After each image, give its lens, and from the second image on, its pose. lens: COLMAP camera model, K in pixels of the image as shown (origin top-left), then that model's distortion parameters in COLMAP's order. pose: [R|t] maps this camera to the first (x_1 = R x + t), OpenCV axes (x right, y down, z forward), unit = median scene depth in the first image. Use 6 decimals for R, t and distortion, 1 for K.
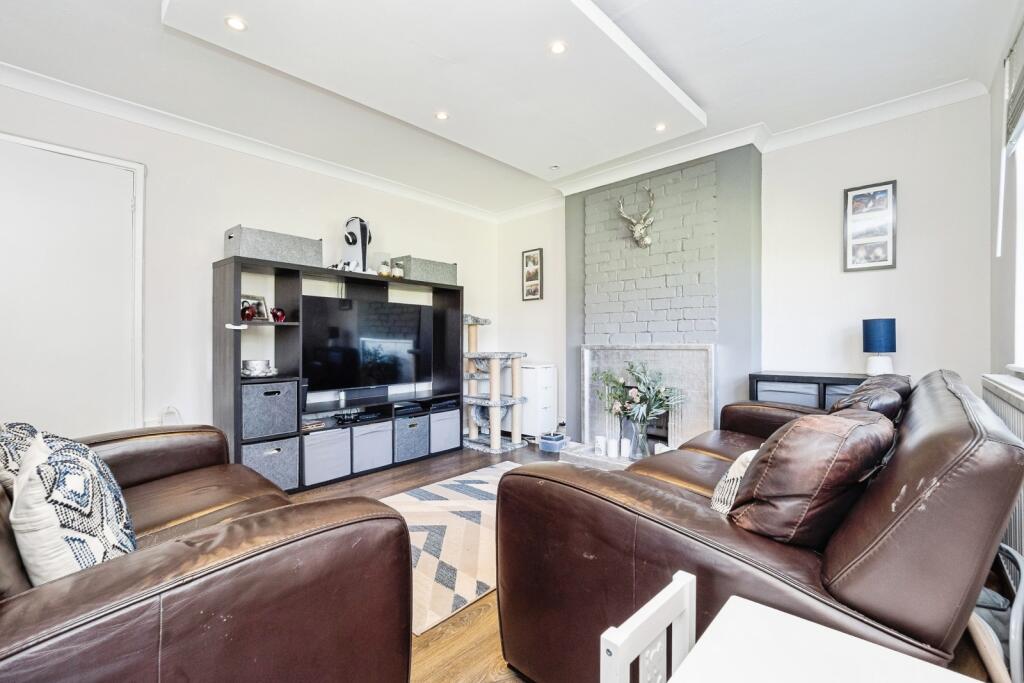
lens RADIAL K [[448.2, 0, 508.1], [0, 448.2, 343.7], [0, 0, 1]] dist [-0.000604, -0.000120]
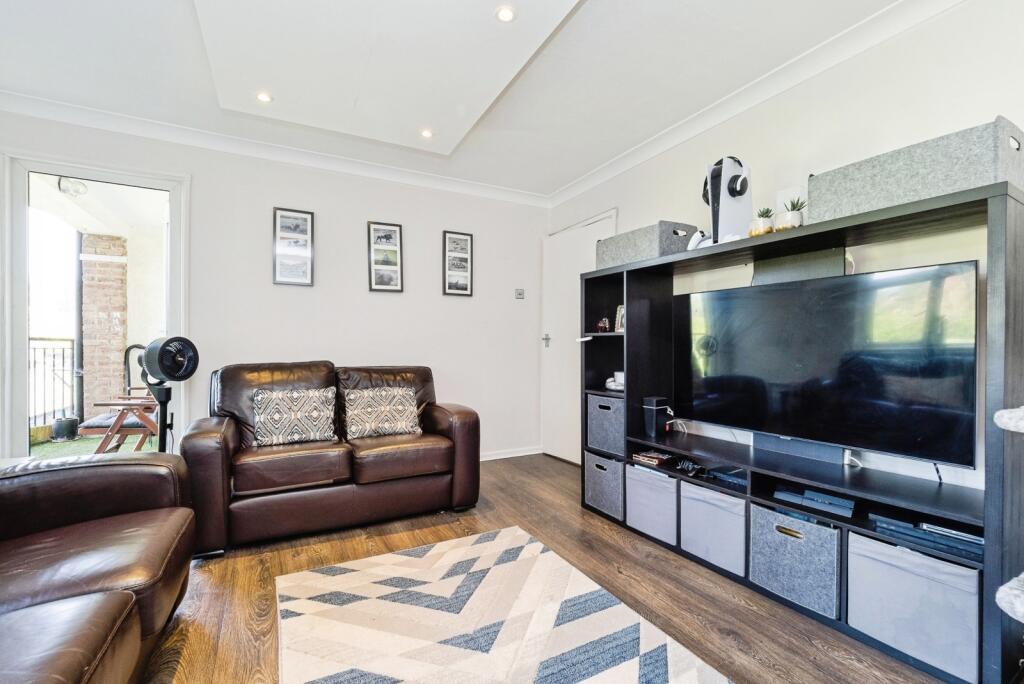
lens RADIAL K [[448.2, 0, 508.1], [0, 448.2, 344.2], [0, 0, 1]] dist [-0.000604, -0.000120]
pose [[-0.345199, -0.004747, -0.938517, 0.398781], [-0.004693, 0.999983, -0.003332, -0.017774], [0.938518, 0.003254, -0.345216, 1.026058]]
